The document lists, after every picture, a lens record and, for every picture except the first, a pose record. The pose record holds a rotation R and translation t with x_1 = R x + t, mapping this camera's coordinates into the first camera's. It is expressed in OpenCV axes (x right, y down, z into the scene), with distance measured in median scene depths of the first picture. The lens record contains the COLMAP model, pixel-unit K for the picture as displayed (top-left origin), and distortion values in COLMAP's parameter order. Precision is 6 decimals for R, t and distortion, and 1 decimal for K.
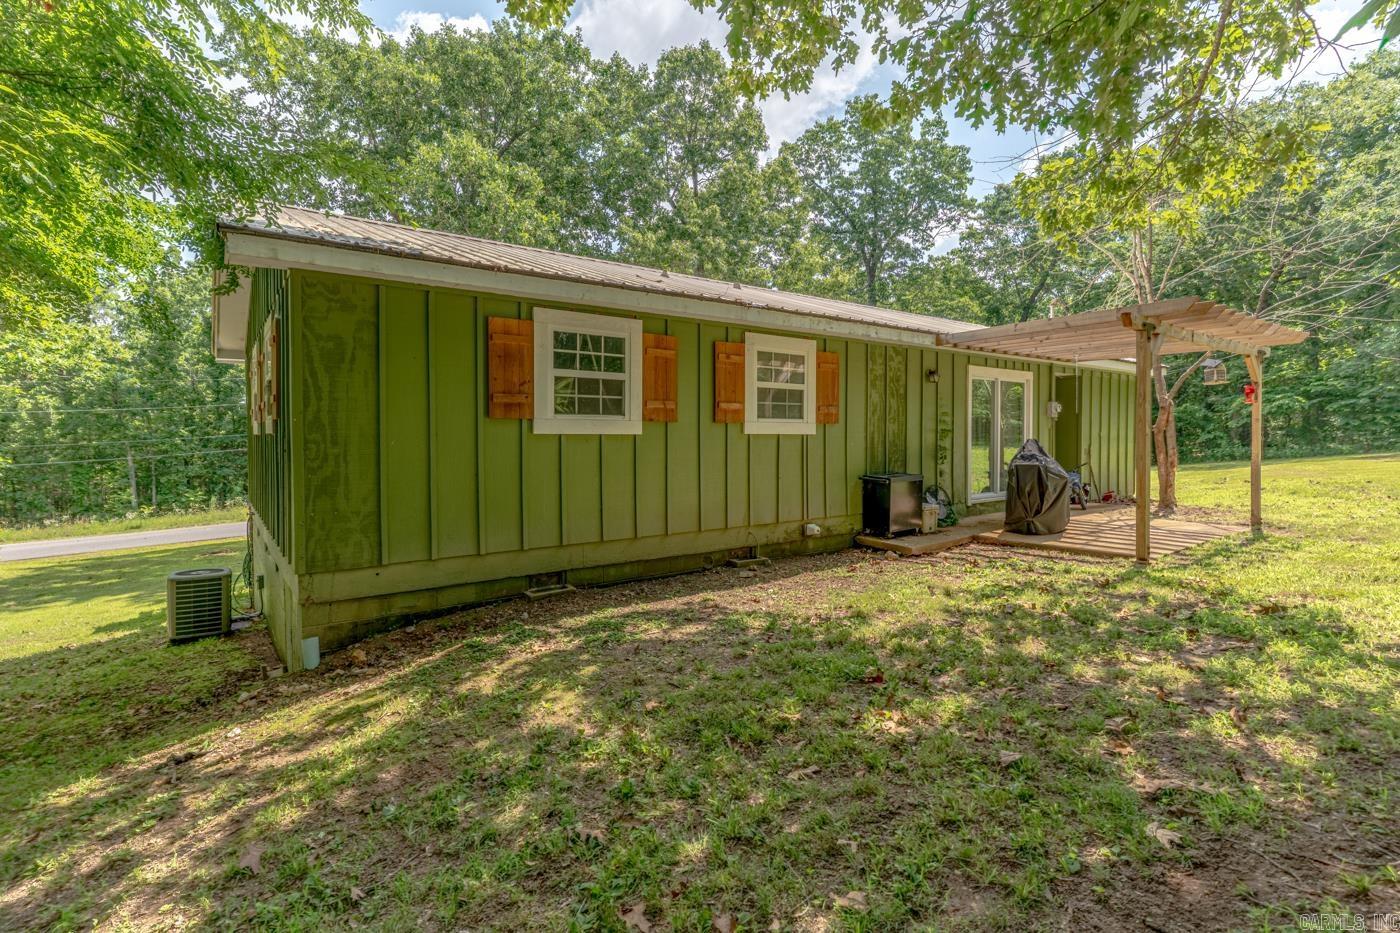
lens RADIAL K [[670.0, 0, 699.7], [0, 670.0, 438.7], [0, 0, 1]] dist [0.002666, 0.000136]
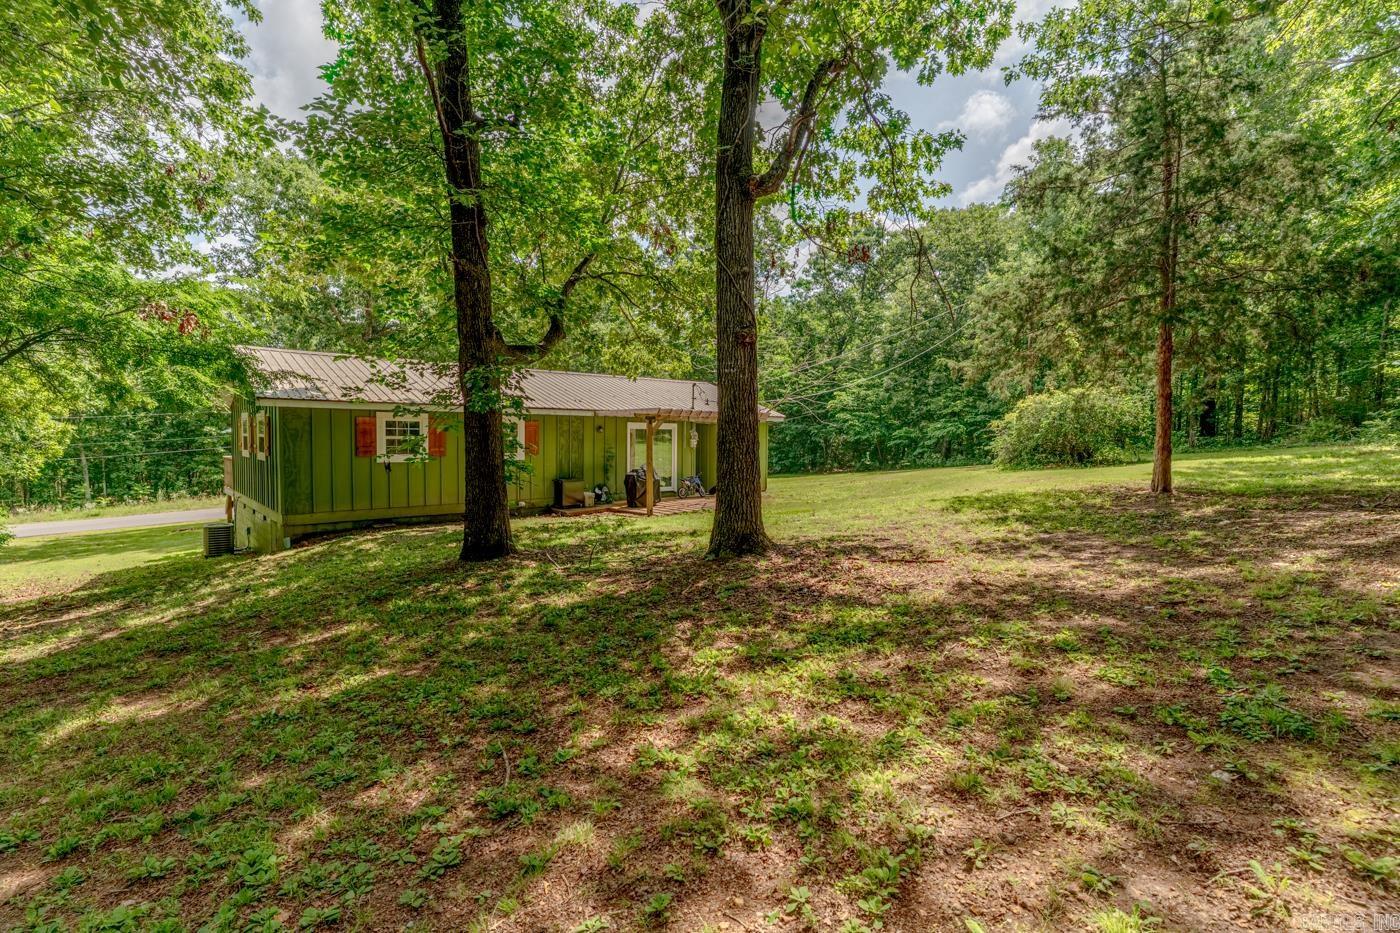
lens RADIAL K [[670.0, 0, 699.7], [0, 670.0, 438.7], [0, 0, 1]] dist [0.002666, 0.000136]
pose [[0.995843, 0.010499, 0.090484, 0.170745], [-0.010916, 0.999932, 0.004110, -0.028099], [-0.090435, -0.005080, 0.995889, -0.375825]]
